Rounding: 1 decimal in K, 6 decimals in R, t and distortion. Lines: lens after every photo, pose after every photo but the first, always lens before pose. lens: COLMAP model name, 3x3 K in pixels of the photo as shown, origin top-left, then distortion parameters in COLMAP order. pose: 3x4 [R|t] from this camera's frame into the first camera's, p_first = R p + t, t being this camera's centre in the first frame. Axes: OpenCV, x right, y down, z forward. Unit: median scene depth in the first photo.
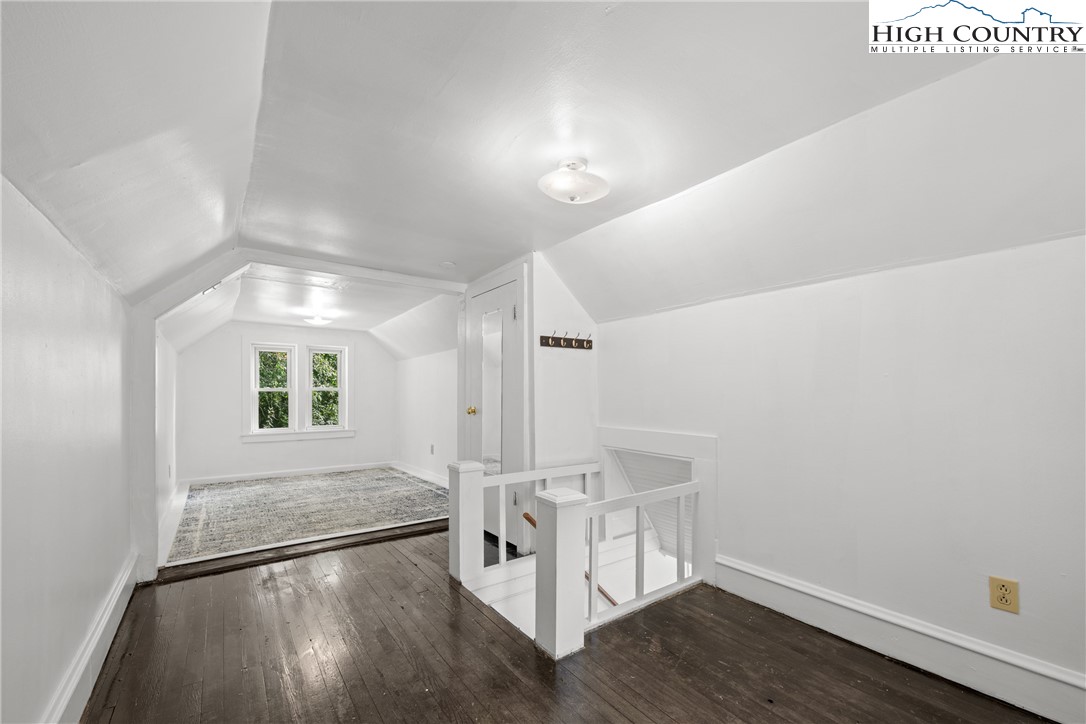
lens RADIAL K [[432.9, 0, 560.2], [0, 432.9, 393.0], [0, 0, 1]] dist [0.001358, -0.000292]
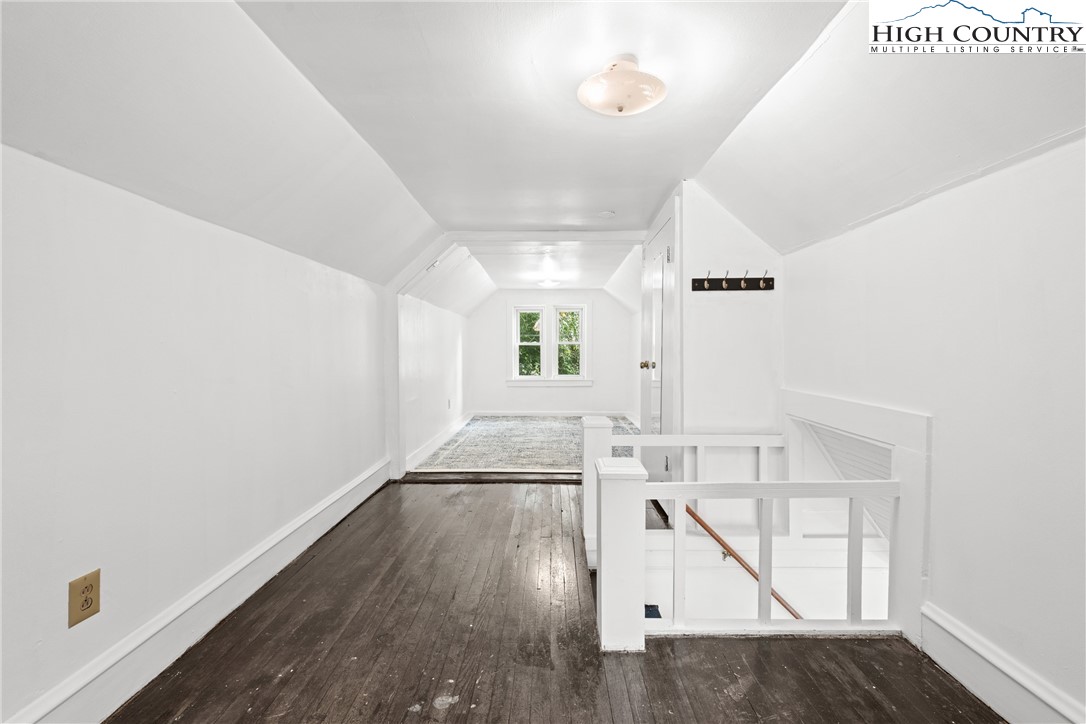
lens RADIAL K [[432.9, 0, 548.1], [0, 432.9, 359.9], [0, 0, 1]] dist [0.001358, -0.000292]
pose [[0.800333, 0.015832, -0.599347, 0.221815], [0.003004, 0.999533, 0.030414, 0.000735], [0.599548, -0.026142, 0.799911, 0.131493]]
